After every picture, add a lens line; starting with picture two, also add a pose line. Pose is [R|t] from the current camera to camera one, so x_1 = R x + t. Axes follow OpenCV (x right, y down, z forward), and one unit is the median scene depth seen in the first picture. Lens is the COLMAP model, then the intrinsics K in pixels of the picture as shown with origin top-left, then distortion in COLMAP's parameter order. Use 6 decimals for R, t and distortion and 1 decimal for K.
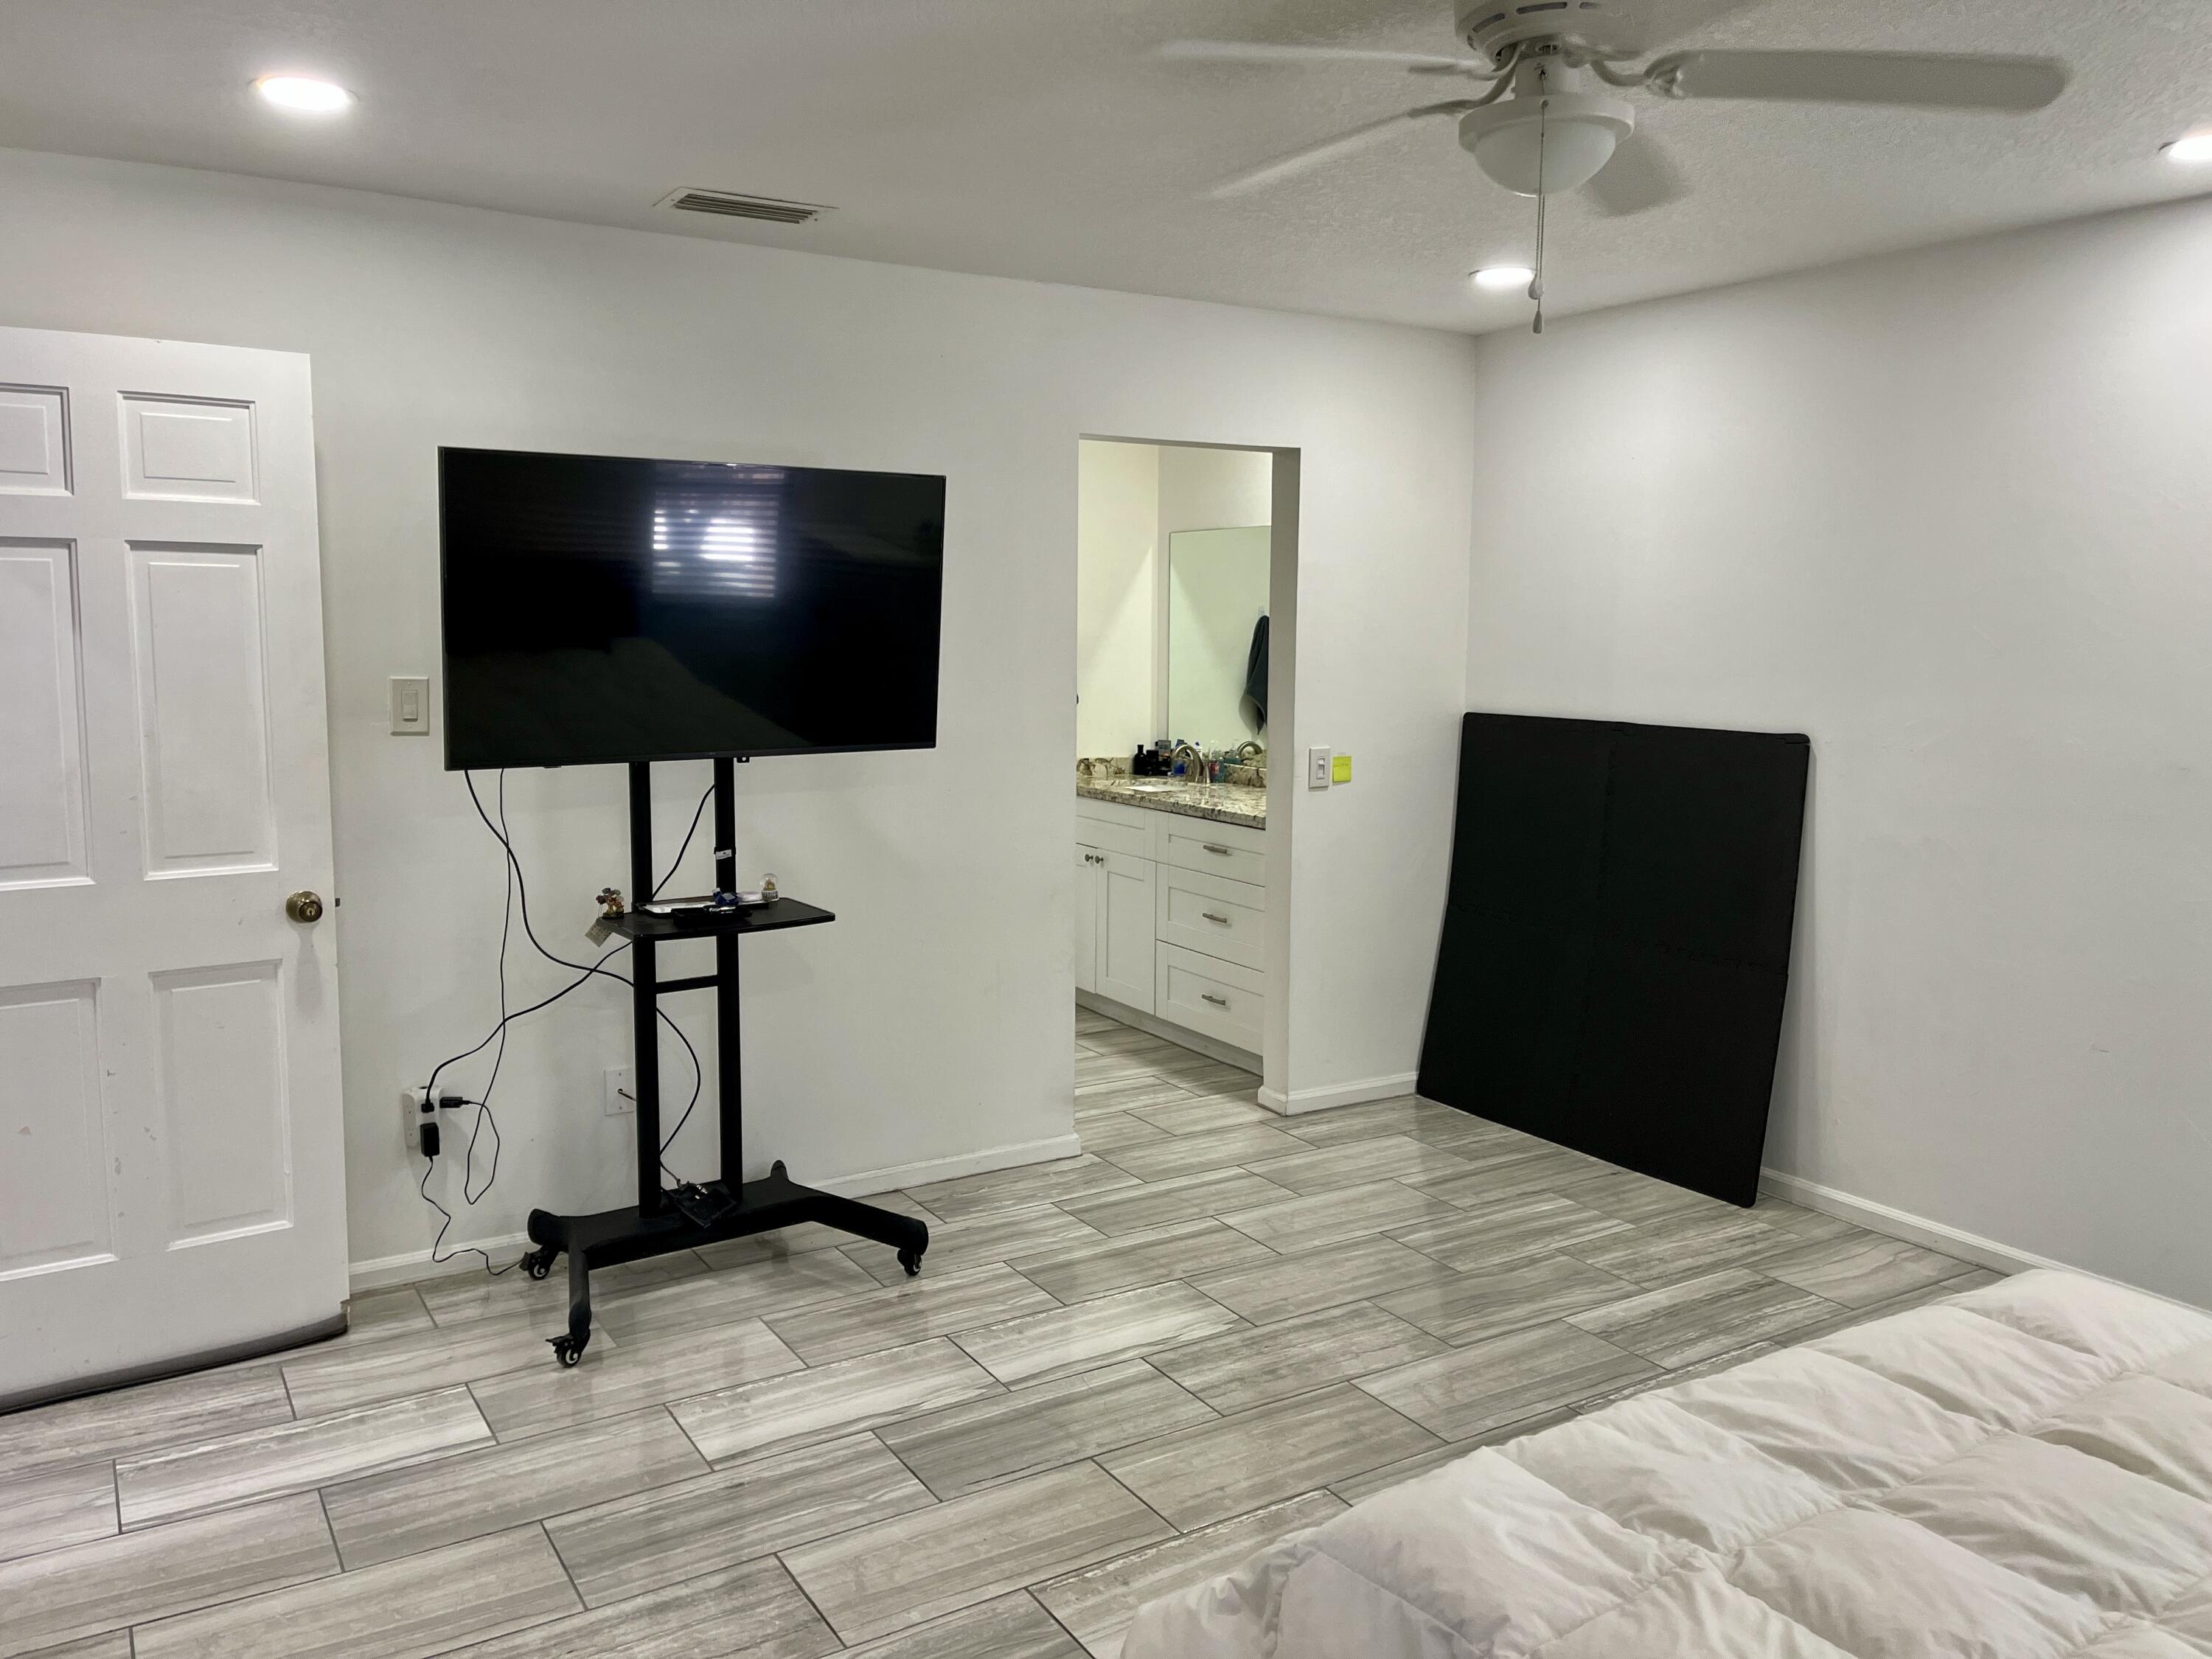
lens RADIAL K [[1679.9, 0, 1108.3], [0, 1679.9, 823.6], [0, 0, 1]] dist [0.060235, -0.077043]
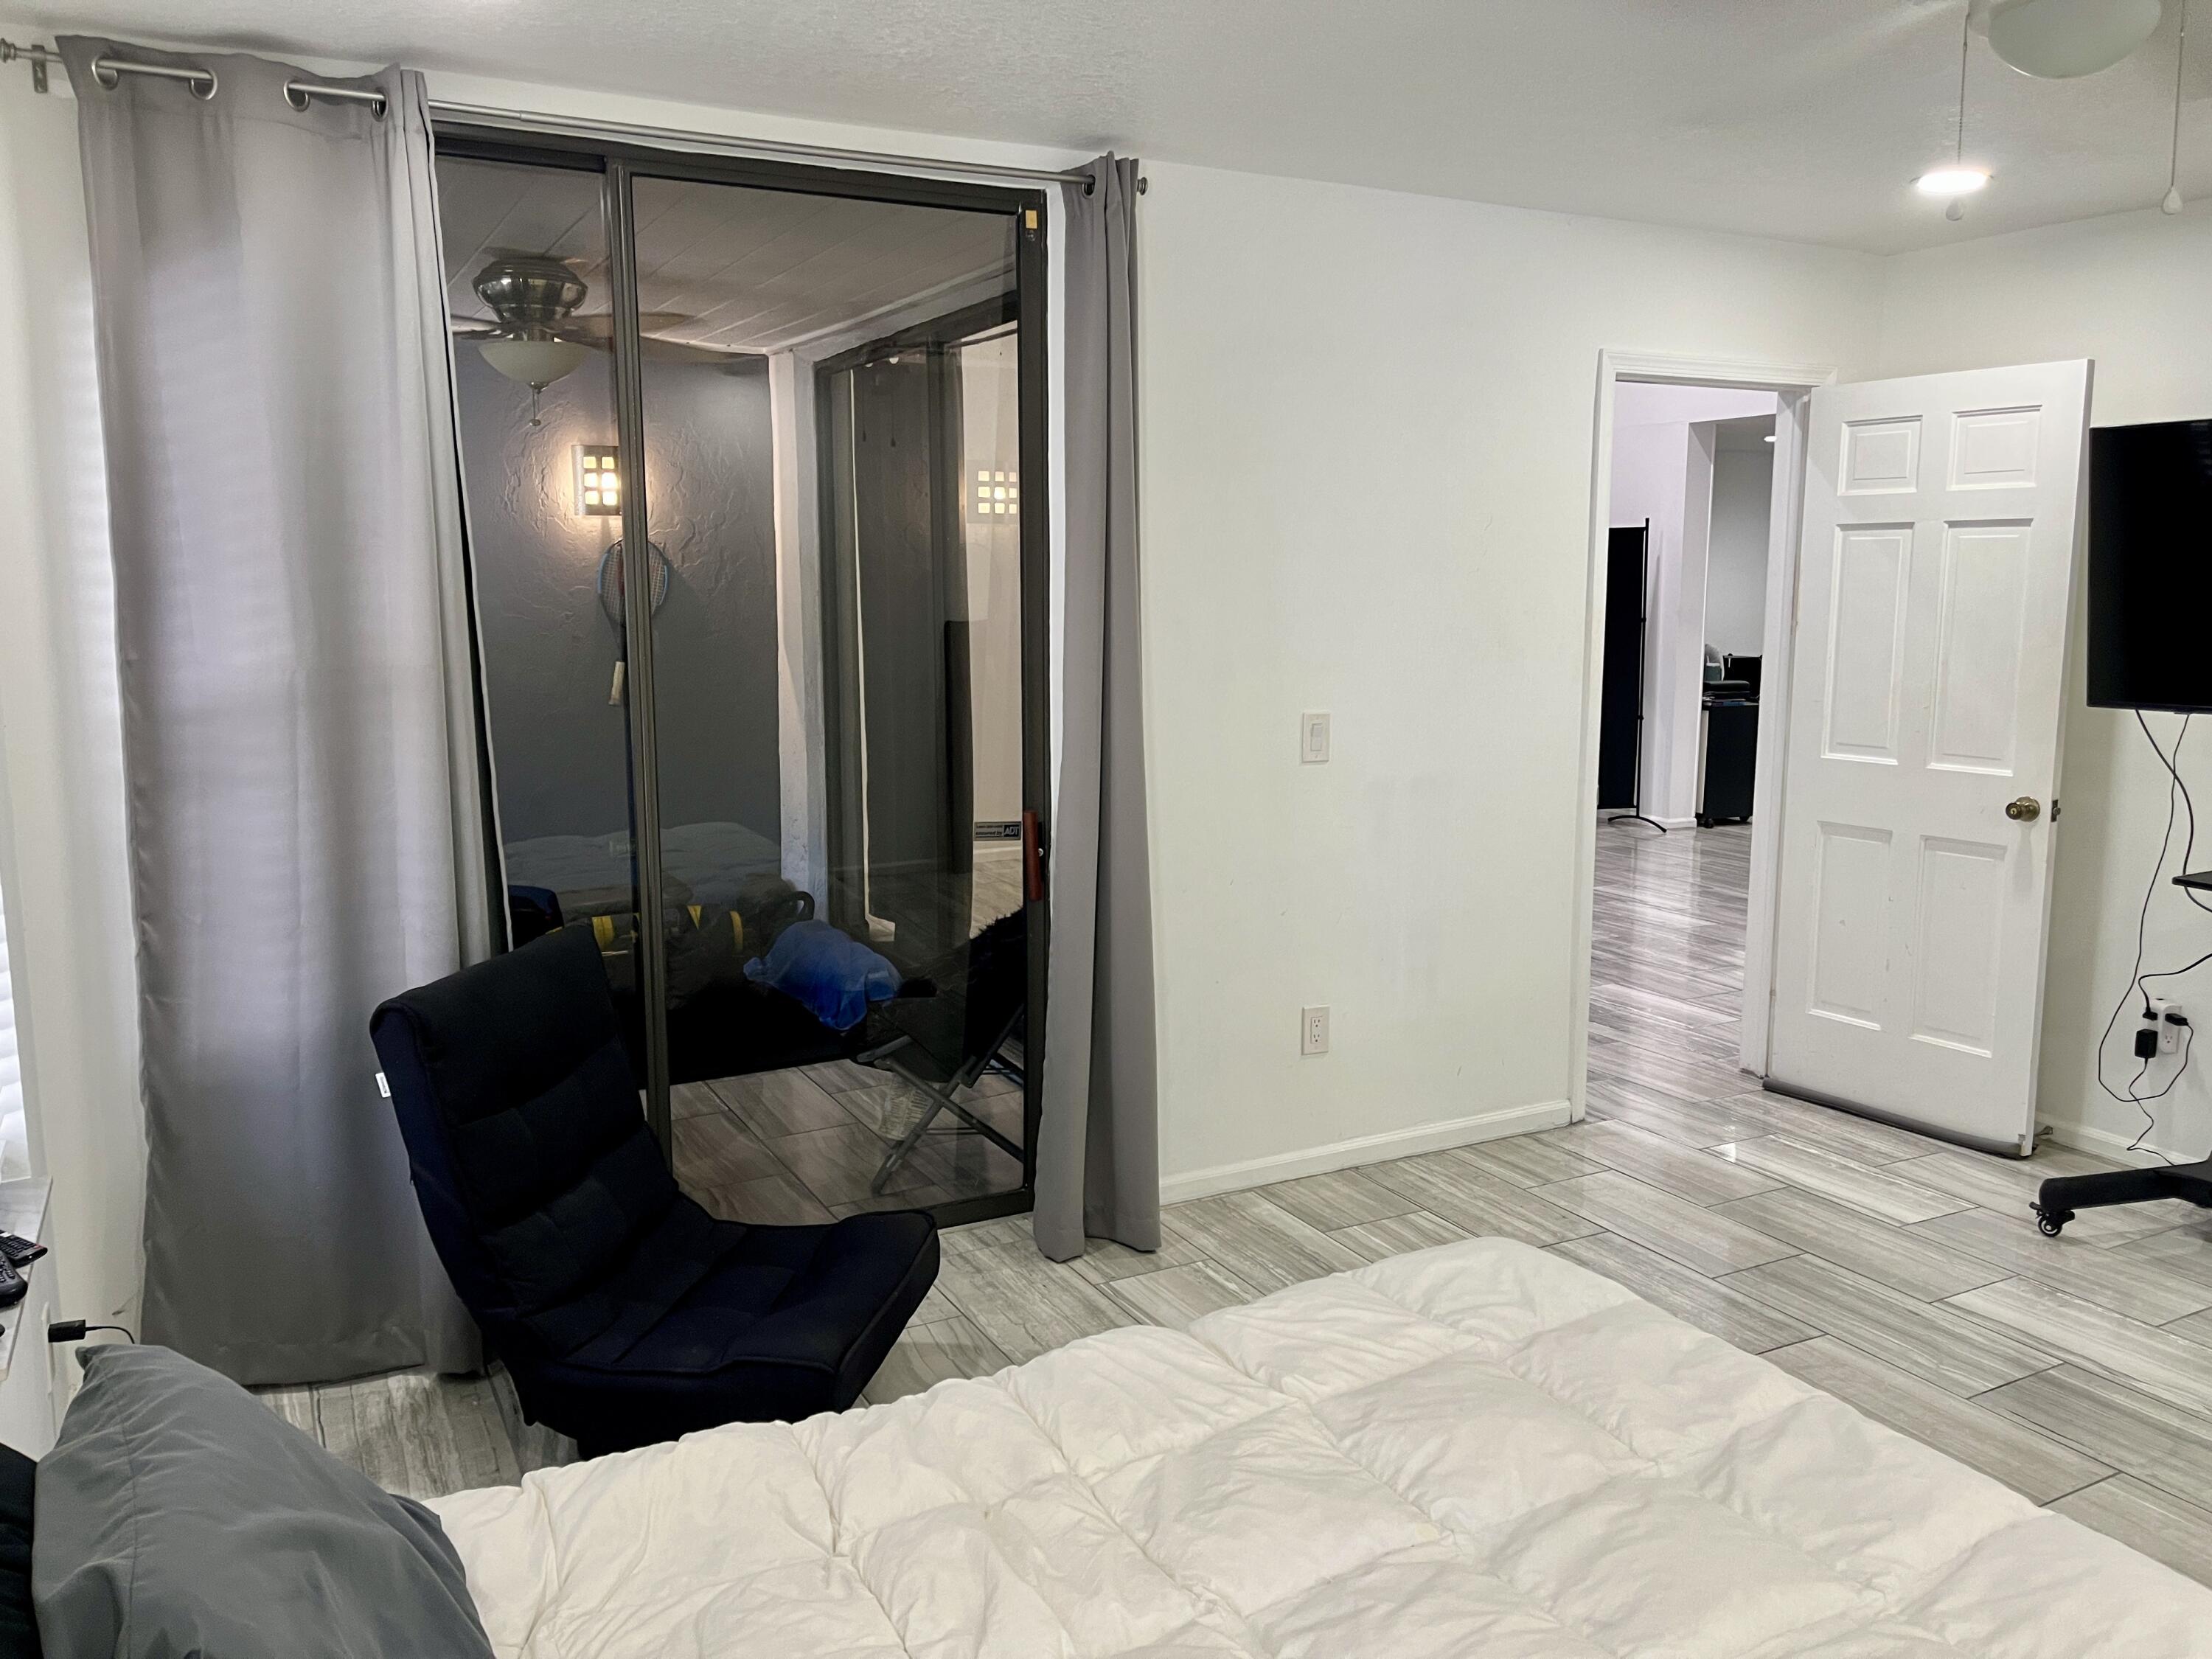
lens RADIAL K [[1679.9, 0, 1108.3], [0, 1679.9, 823.6], [0, 0, 1]] dist [0.060235, -0.077043]
pose [[-0.076269, 0.137657, -0.987539, 0.750729], [-0.118440, 0.982161, 0.146055, -0.039363], [0.990028, 0.128104, -0.058605, 0.374984]]
